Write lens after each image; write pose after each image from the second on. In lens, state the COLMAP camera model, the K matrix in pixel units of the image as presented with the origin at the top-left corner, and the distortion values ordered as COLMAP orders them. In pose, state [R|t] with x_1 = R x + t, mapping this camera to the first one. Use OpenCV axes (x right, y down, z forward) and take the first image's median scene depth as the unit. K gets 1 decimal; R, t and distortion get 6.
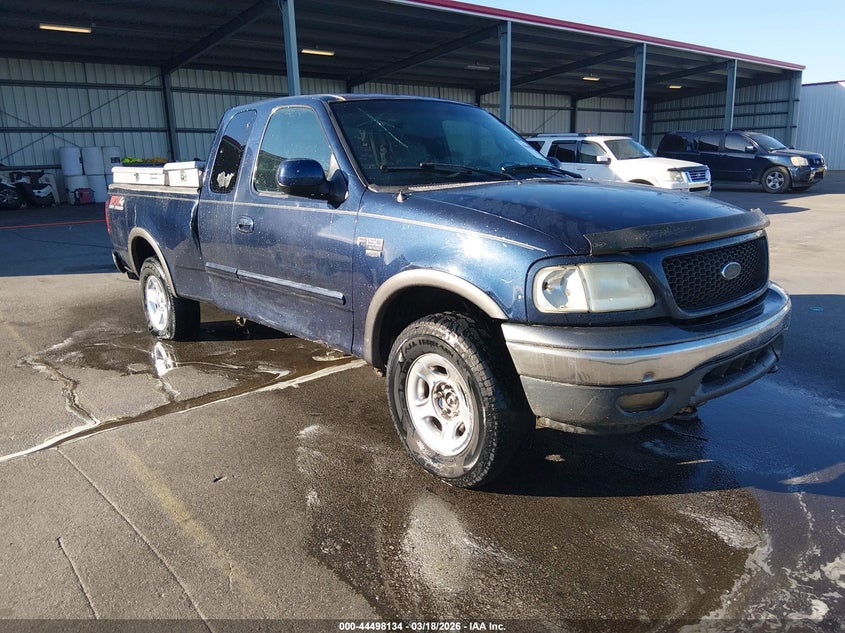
lens RADIAL K [[649.7, 0, 428.1], [0, 649.7, 315.6], [0, 0, 1]] dist [0.002626, -0.002108]
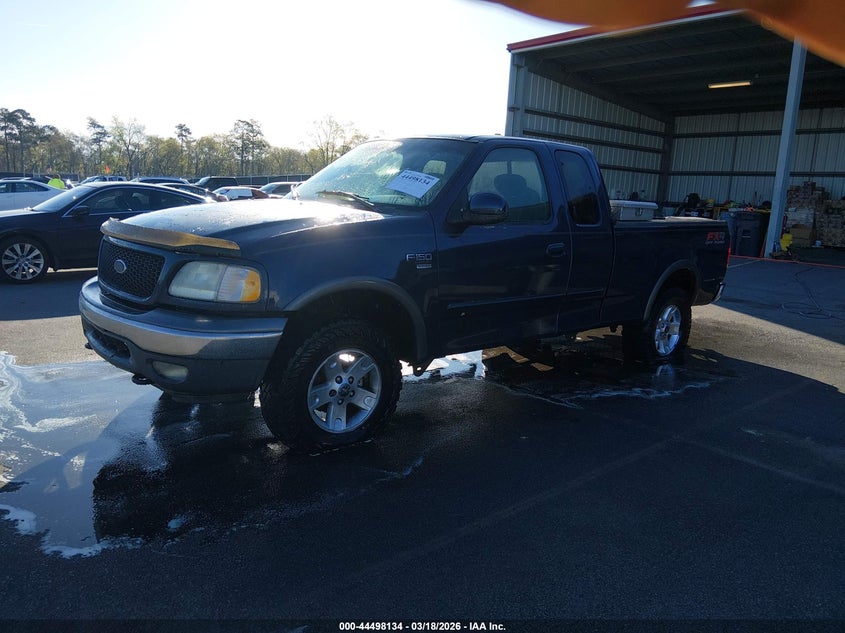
lens RADIAL K [[649.7, 0, 428.1], [0, 649.7, 315.6], [0, 0, 1]] dist [0.002626, -0.002108]
pose [[-0.037073, 0.214913, -0.975929, 0.710957], [-0.285373, 0.933656, 0.216444, -0.183484], [0.957699, 0.286528, 0.026717, 0.653953]]
